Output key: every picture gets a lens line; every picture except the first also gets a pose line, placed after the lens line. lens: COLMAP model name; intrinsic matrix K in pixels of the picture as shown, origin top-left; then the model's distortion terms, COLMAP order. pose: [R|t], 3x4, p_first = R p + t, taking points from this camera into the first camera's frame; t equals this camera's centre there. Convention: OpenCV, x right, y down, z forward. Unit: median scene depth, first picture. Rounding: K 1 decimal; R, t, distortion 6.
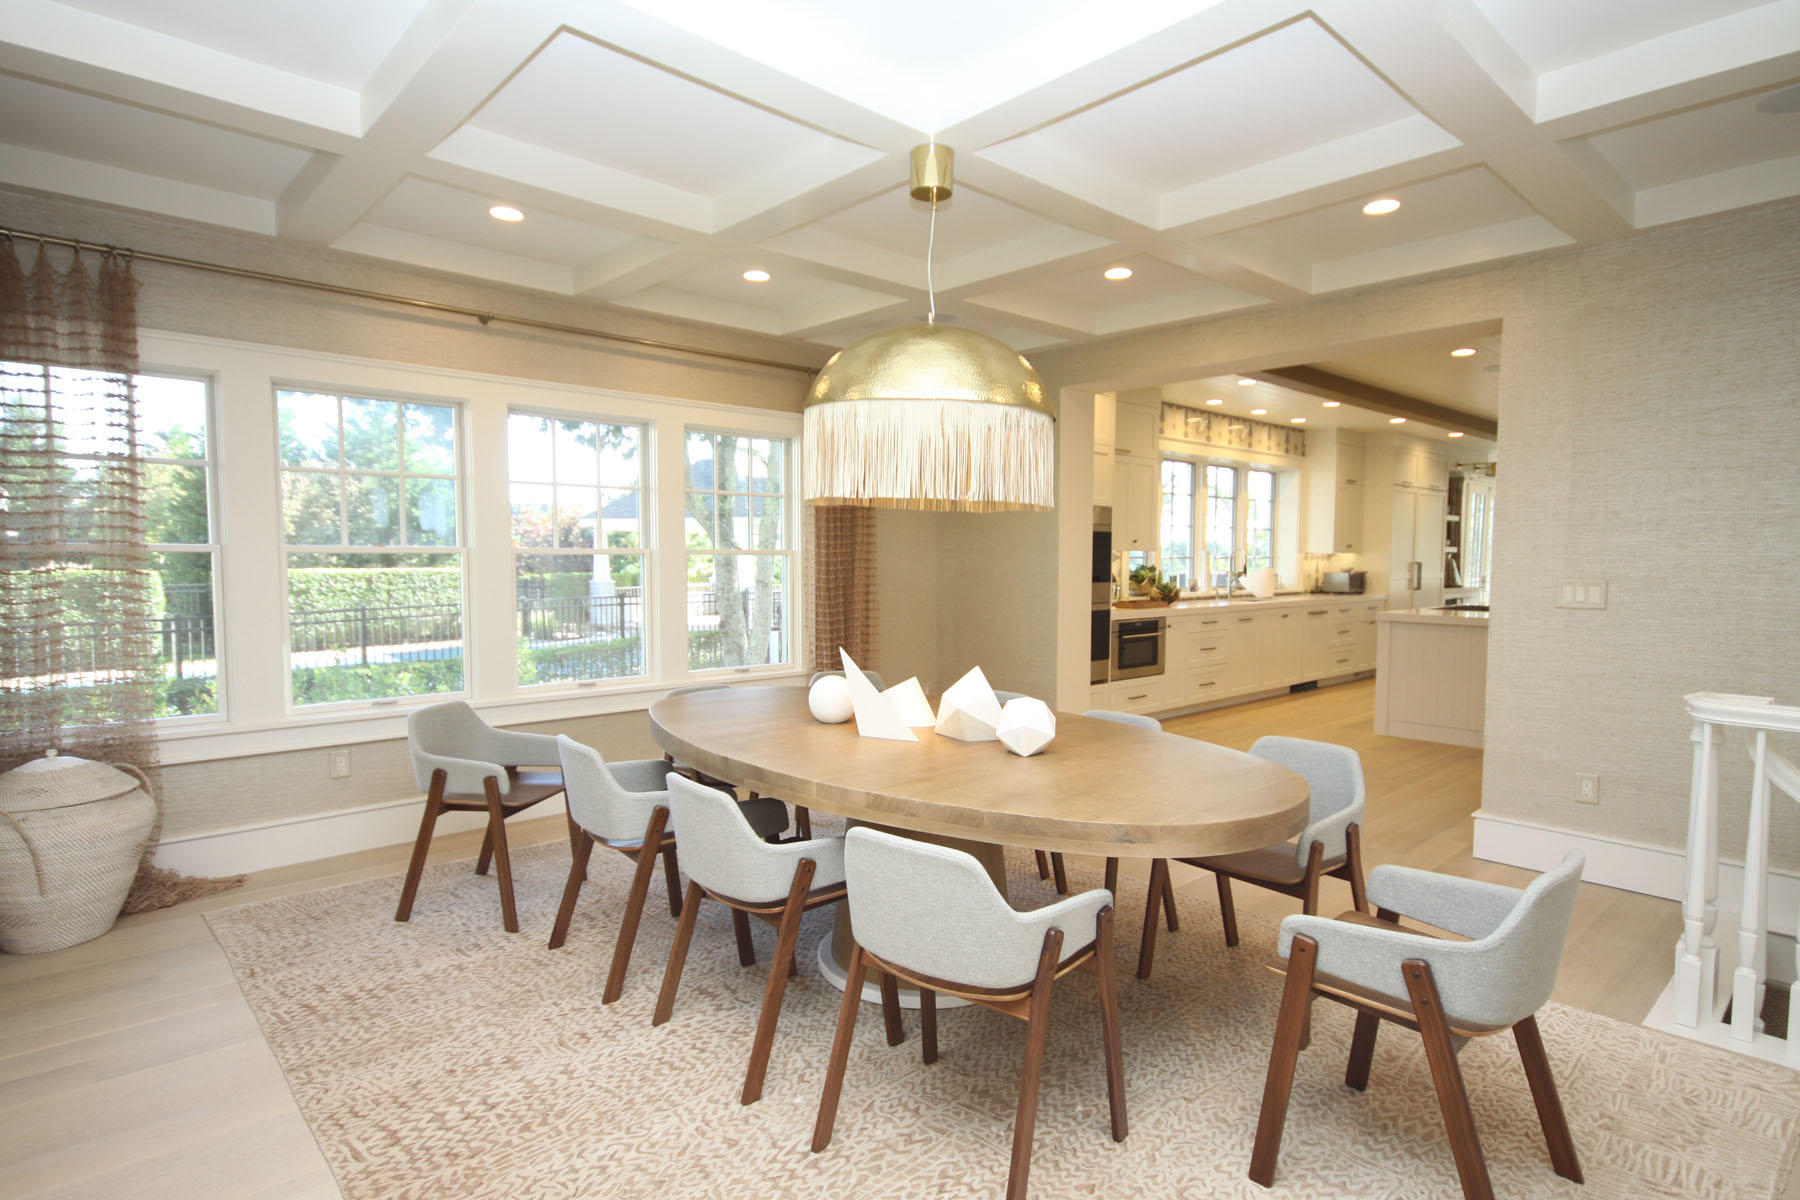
lens RADIAL K [[953.0, 0, 900.0], [0, 953.0, 600.0], [0, 0, 1]] dist [-0.001395, -0.000144]
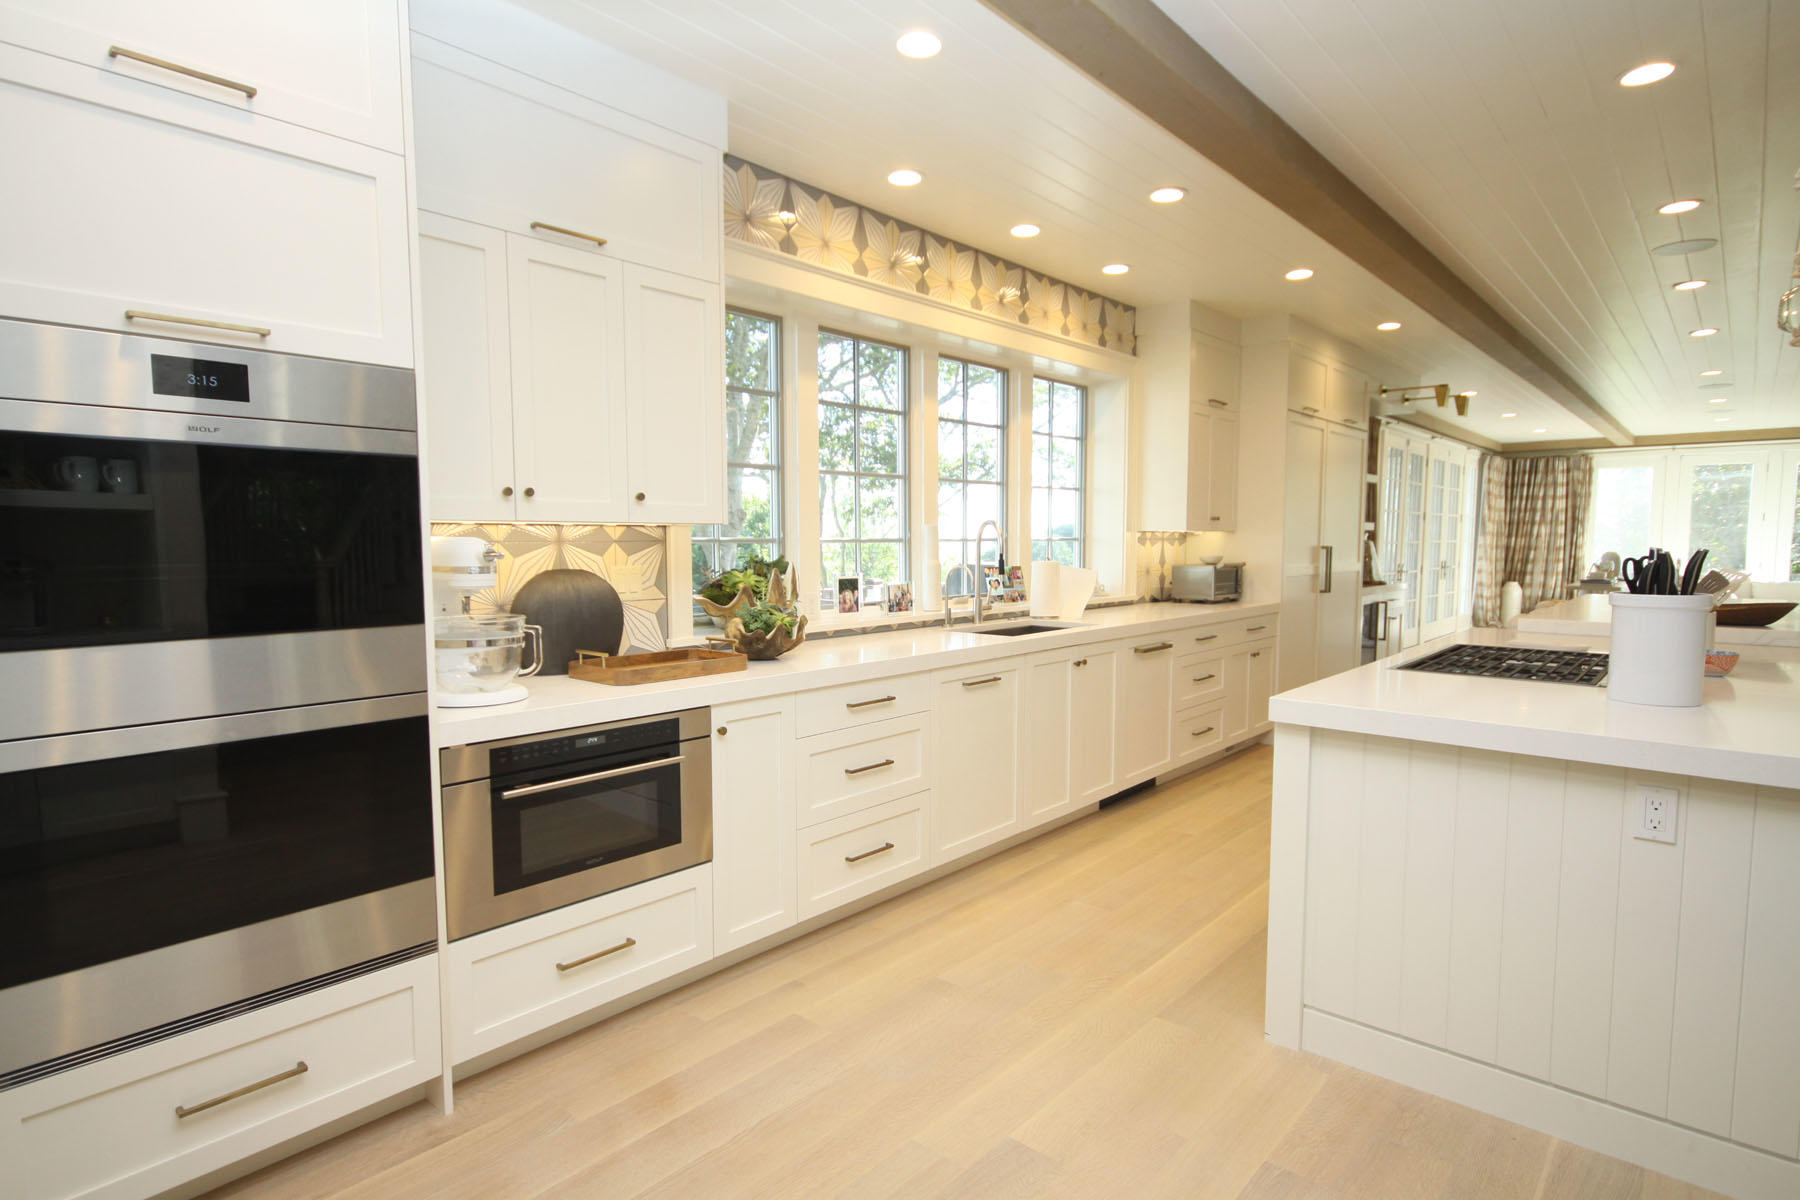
lens RADIAL K [[953.0, 0, 900.0], [0, 953.0, 600.0], [0, 0, 1]] dist [-0.001395, -0.000144]
pose [[0.993701, -0.013547, 0.111240, 0.225424], [0.011879, 0.999807, 0.015643, -0.019484], [-0.111431, -0.014223, 0.993670, 0.464208]]
